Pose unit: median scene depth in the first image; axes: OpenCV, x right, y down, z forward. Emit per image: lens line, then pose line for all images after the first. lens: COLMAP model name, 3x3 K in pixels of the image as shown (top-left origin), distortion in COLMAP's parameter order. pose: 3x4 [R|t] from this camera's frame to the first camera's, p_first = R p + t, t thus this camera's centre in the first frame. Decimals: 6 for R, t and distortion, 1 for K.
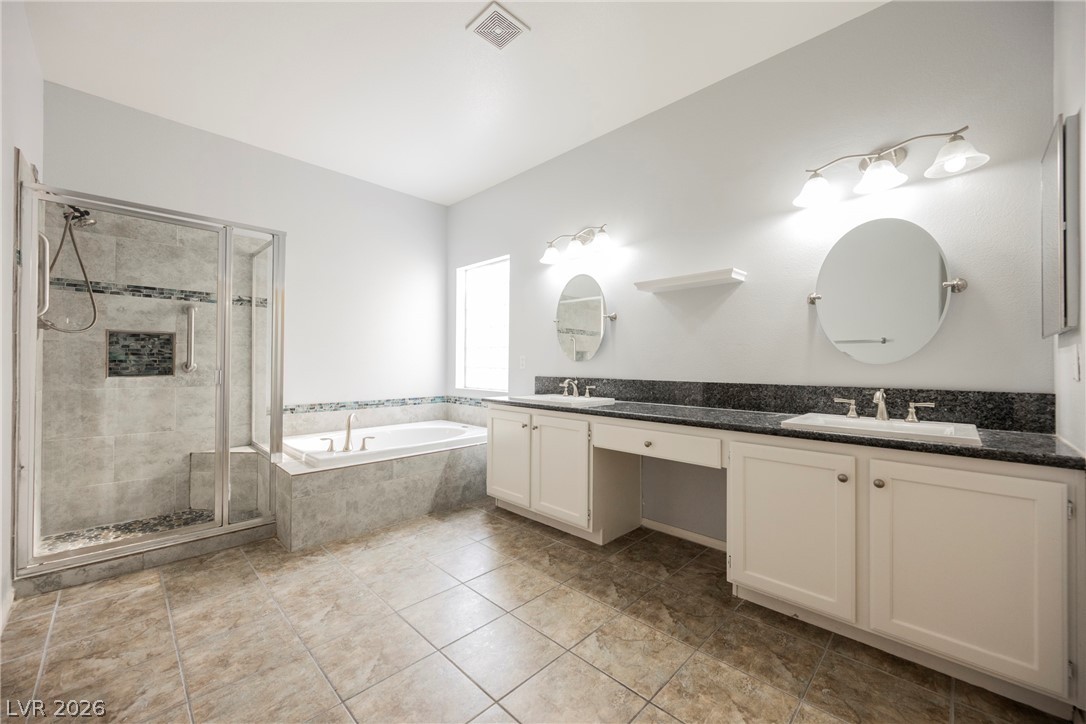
lens RADIAL K [[426.0, 0, 543.7], [0, 426.0, 361.7], [0, 0, 1]] dist [-0.001288, 0.000550]
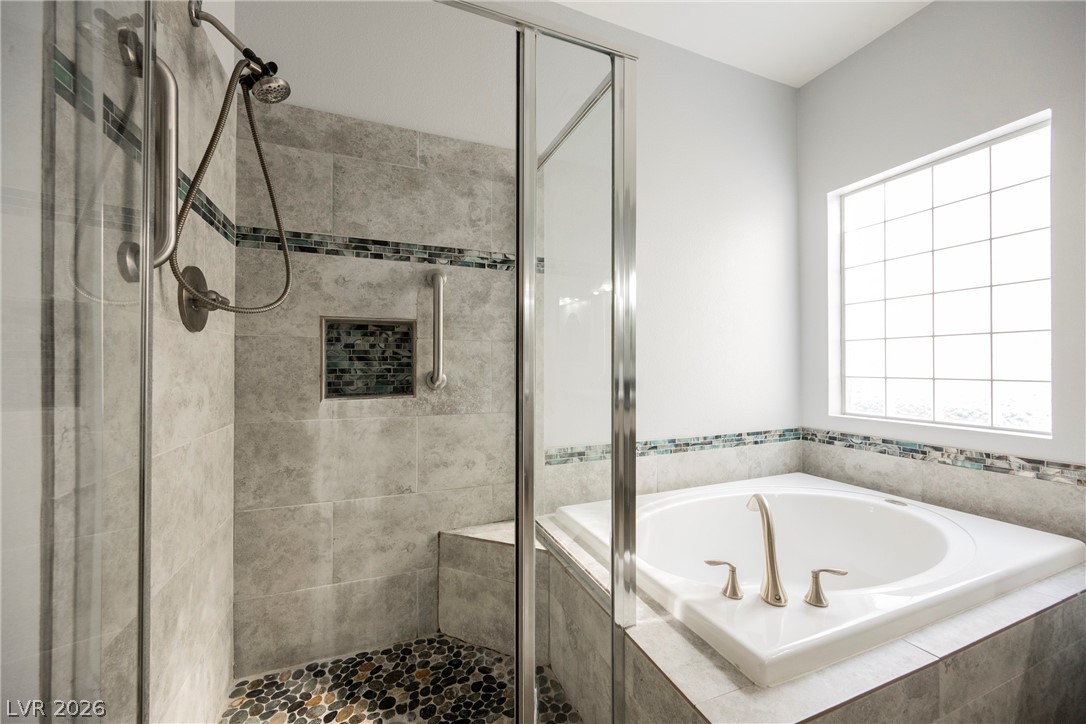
lens RADIAL K [[426.0, 0, 544.8], [0, 426.0, 362.6], [0, 0, 1]] dist [-0.001288, 0.000550]
pose [[0.919842, -0.011028, -0.392134, -0.488038], [0.008976, 0.999935, -0.007066, -0.005921], [0.392186, 0.002980, 0.919881, 0.548431]]
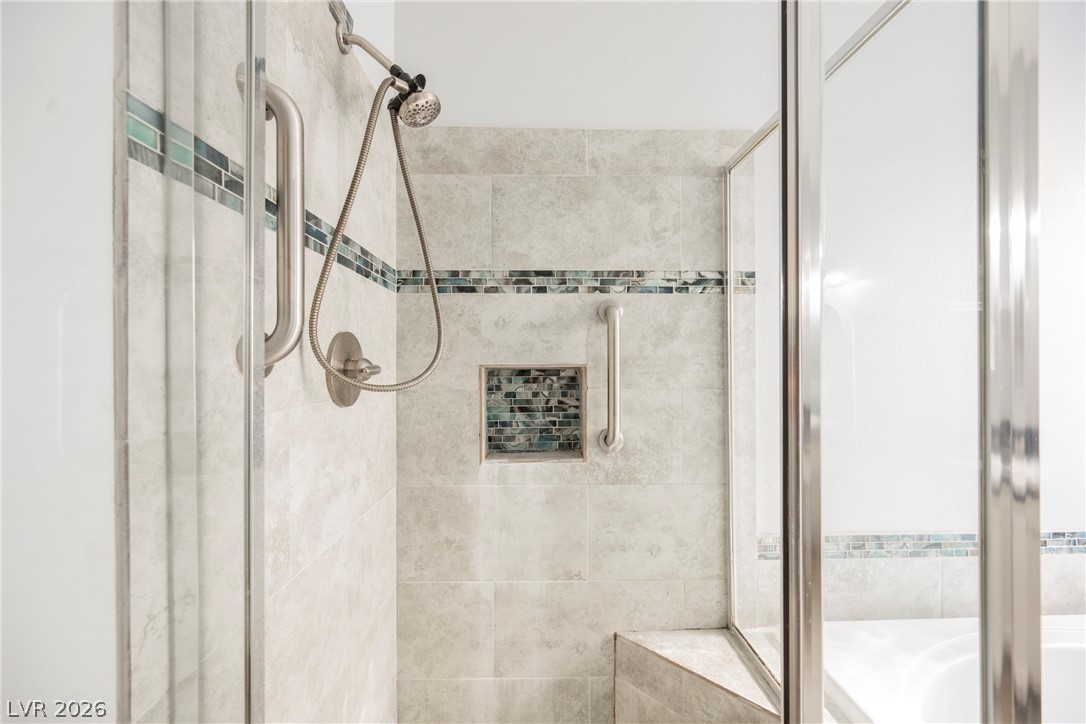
lens RADIAL K [[426.0, 0, 541.7], [0, 426.0, 361.6], [0, 0, 1]] dist [-0.001288, 0.000550]
pose [[0.720043, -0.012488, -0.693817, -0.586413], [0.011569, 0.999915, -0.005991, -0.070412], [0.693833, -0.003714, 0.720126, 0.643033]]
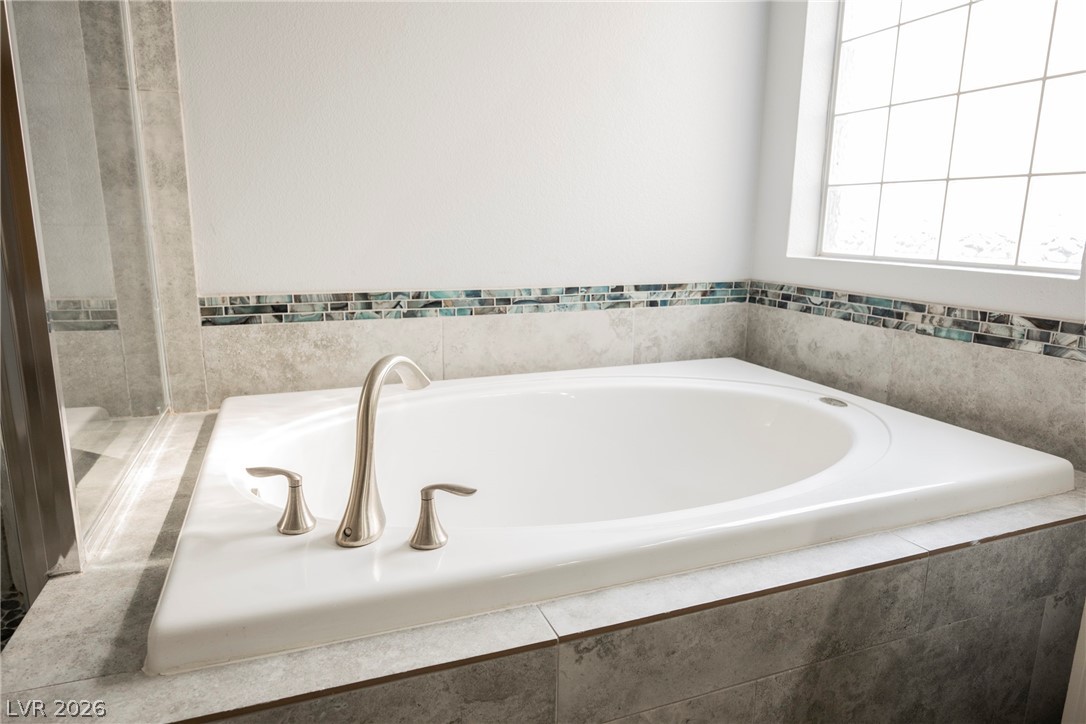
lens RADIAL K [[683.9, 0, 543.6], [0, 683.9, 363.0], [0, 0, 1]] dist [-0.000551, 0.000160]
pose [[0.911290, 0.088954, -0.402041, -0.245118], [-0.003595, 0.978068, 0.208254, 0.054159], [0.411748, -0.188334, 0.891624, 0.738132]]
